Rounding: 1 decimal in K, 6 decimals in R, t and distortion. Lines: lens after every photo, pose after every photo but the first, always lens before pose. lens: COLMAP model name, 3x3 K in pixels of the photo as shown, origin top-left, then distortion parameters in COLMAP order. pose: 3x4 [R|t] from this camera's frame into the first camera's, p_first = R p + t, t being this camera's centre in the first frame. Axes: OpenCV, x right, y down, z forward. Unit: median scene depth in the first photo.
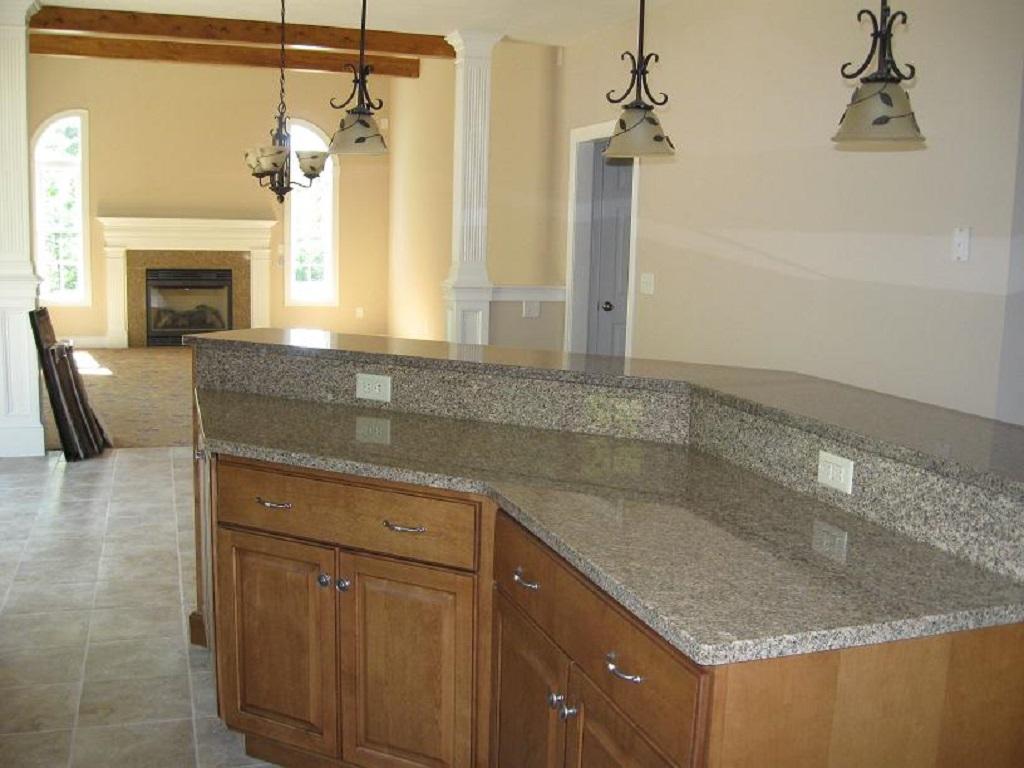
lens RADIAL K [[1079.3, 0, 514.6], [0, 1079.3, 400.6], [0, 0, 1]] dist [-0.094356, -0.001518]
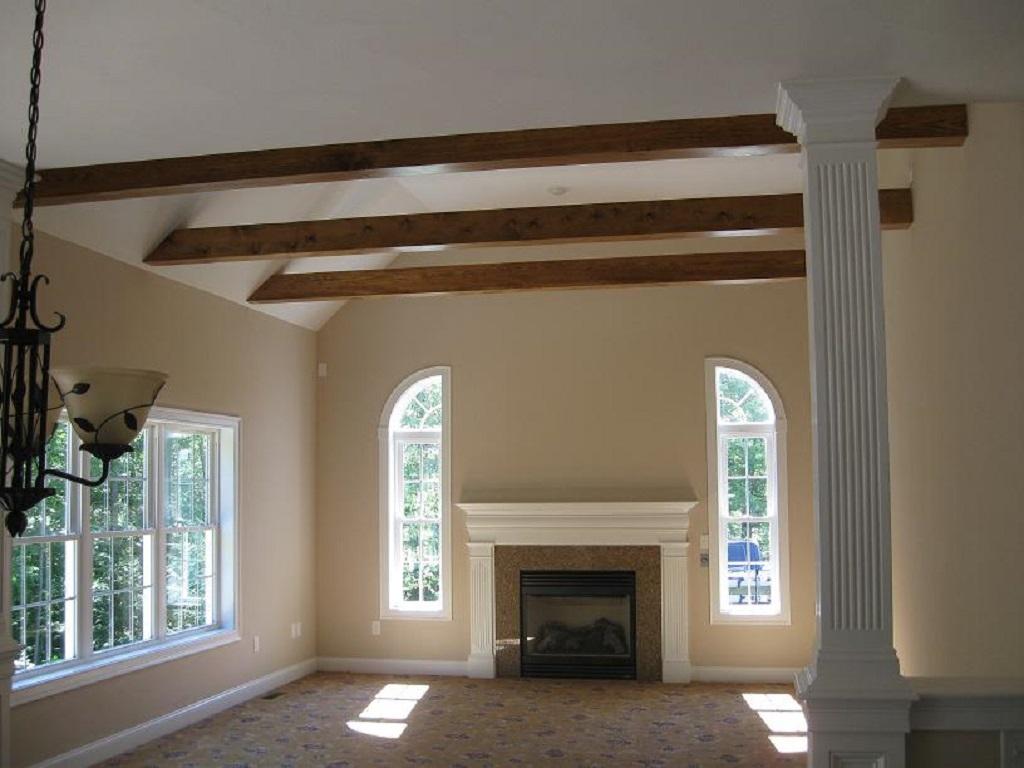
lens RADIAL K [[1079.3, 0, 514.6], [0, 1079.3, 400.6], [0, 0, 1]] dist [-0.094356, -0.001518]
pose [[0.863014, -0.074368, -0.499676, 0.032444], [-0.047176, 0.972919, -0.226281, -0.069007], [0.502972, 0.218856, 0.836134, 0.346356]]
